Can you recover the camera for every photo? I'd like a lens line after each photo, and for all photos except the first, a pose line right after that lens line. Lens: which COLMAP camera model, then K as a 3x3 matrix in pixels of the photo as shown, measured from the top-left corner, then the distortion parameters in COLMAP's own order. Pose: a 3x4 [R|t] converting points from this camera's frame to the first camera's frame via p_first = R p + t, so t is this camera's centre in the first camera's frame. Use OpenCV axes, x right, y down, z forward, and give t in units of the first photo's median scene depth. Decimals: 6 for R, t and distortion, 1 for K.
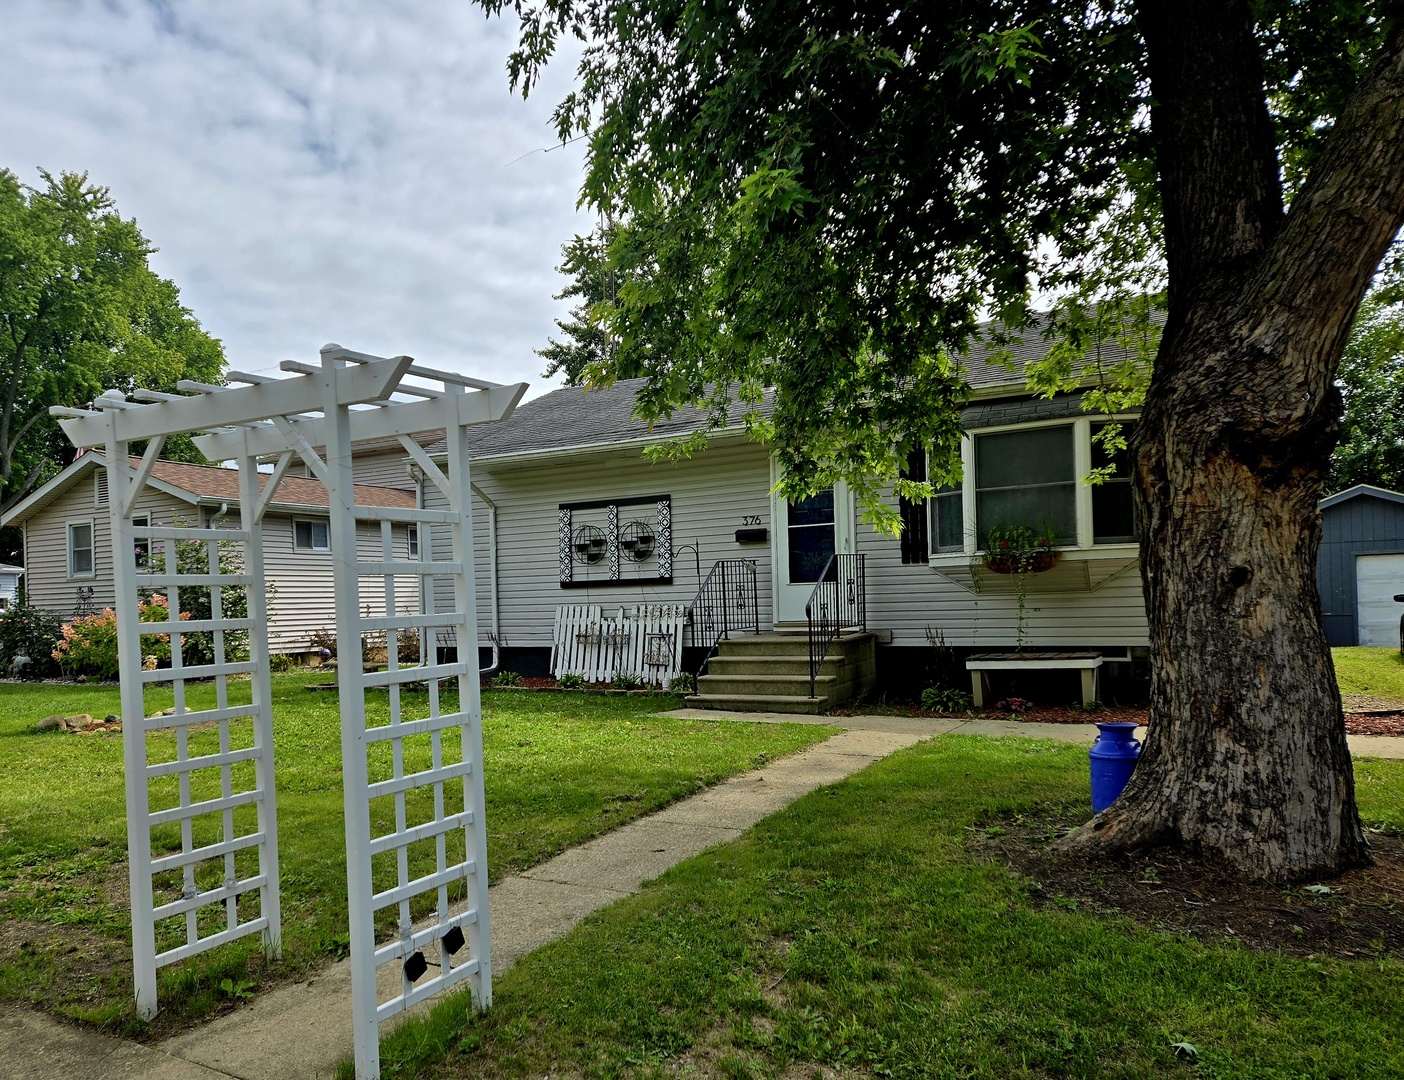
lens RADIAL K [[1065.6, 0, 696.7], [0, 1065.6, 548.1], [0, 0, 1]] dist [-0.000024, 0.000485]
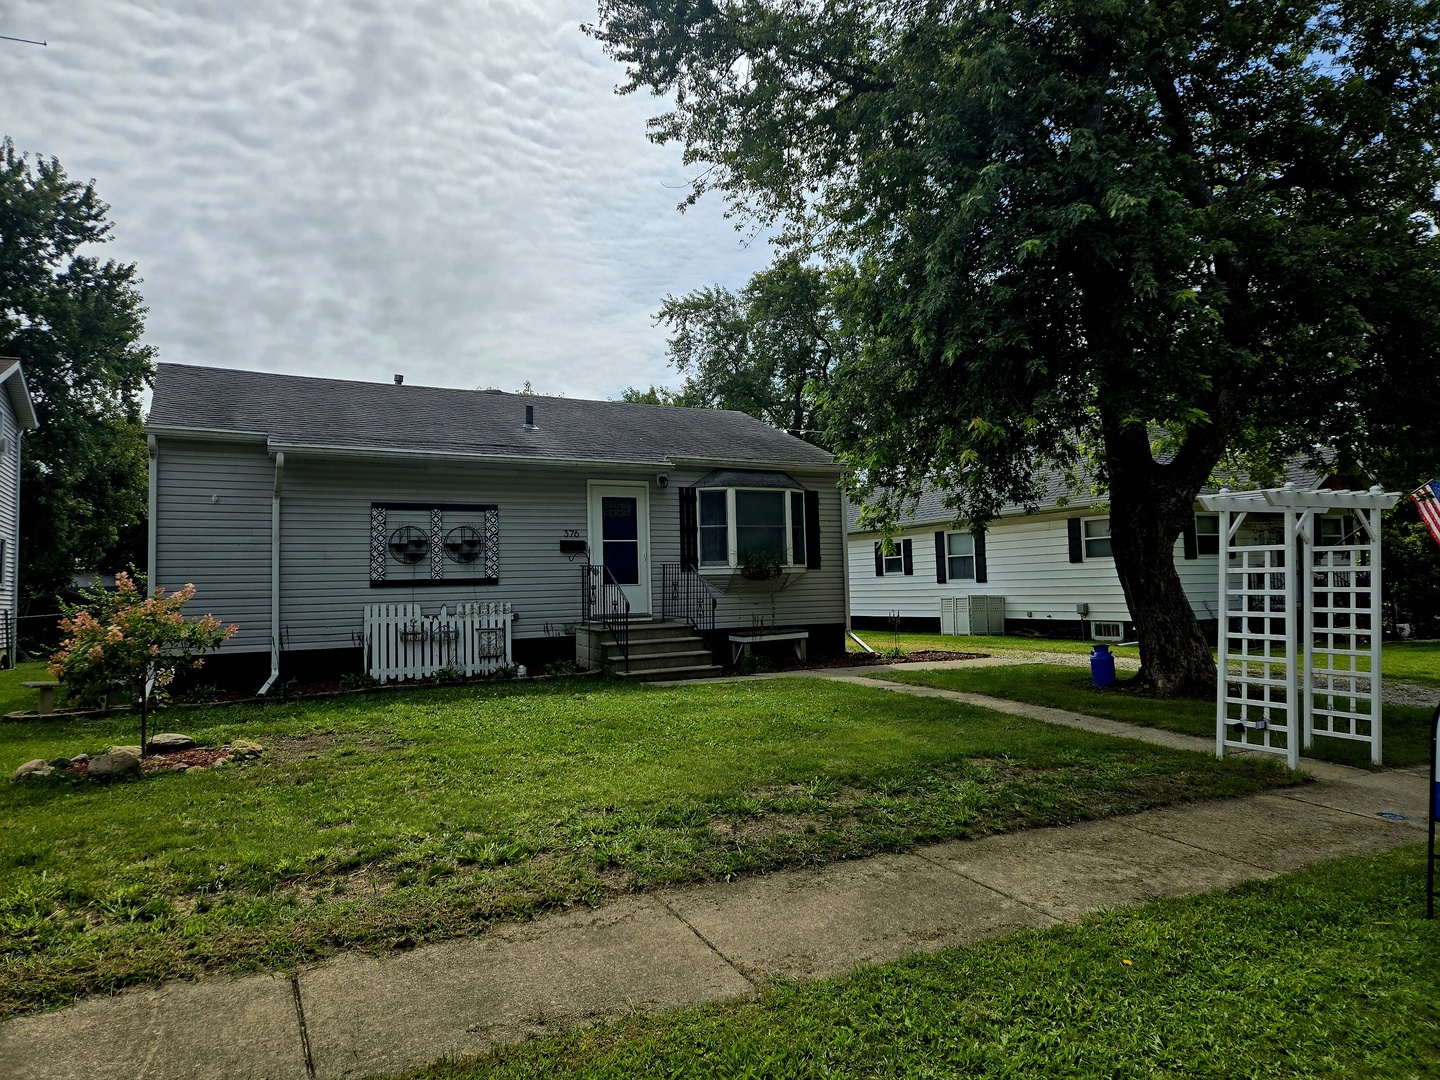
lens RADIAL K [[948.5, 0, 758.2], [0, 948.5, 520.6], [0, 0, 1]] dist [0.053579, -0.003159]
pose [[0.467936, 0.077825, 0.880329, -0.781638], [-0.032766, 0.996958, -0.070718, 0.028686], [-0.883154, 0.004246, 0.469063, 0.279412]]
